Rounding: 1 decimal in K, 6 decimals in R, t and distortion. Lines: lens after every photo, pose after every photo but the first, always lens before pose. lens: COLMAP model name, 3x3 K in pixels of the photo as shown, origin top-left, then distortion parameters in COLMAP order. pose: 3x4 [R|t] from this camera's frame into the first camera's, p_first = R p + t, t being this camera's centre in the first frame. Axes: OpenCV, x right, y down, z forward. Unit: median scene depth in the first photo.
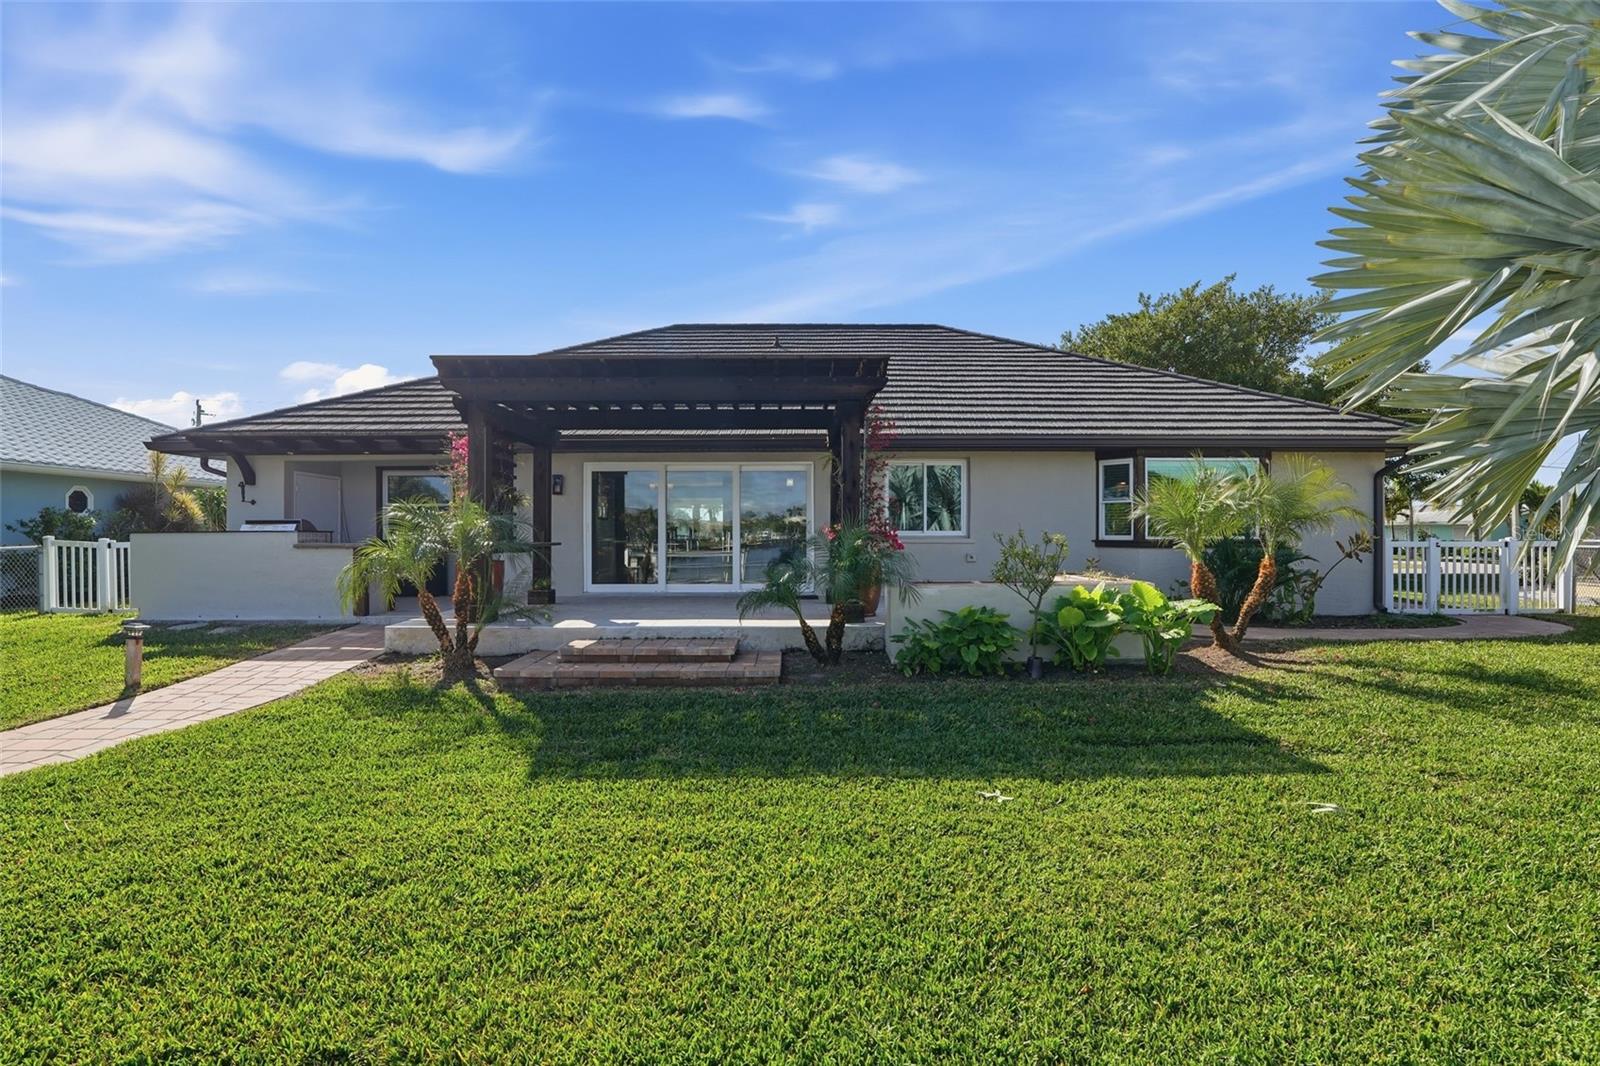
lens RADIAL K [[826.1, 0, 800.1], [0, 826.1, 530.8], [0, 0, 1]] dist [-0.039022, -0.000585]
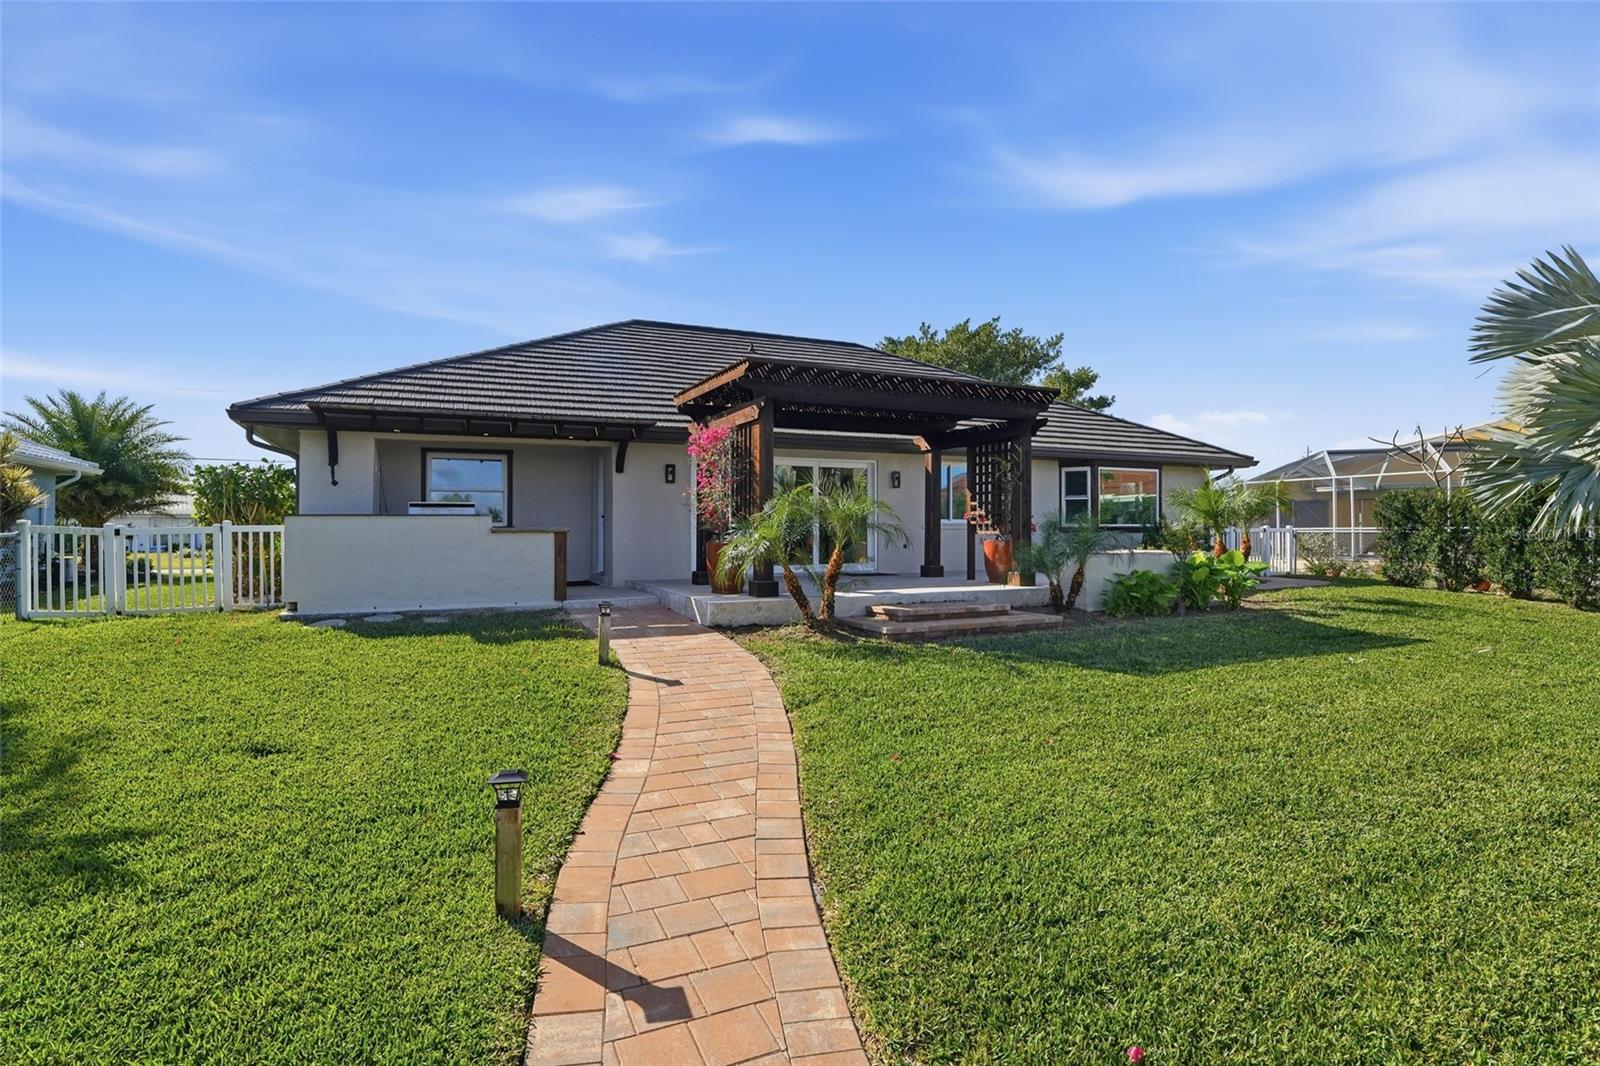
lens RADIAL K [[826.1, 0, 799.6], [0, 826.1, 531.4], [0, 0, 1]] dist [-0.039022, -0.000585]
pose [[0.901526, -0.001484, 0.432722, -0.613941], [-0.004253, 0.999915, 0.012291, 0.005000], [-0.432703, -0.012922, 0.901444, -0.036706]]
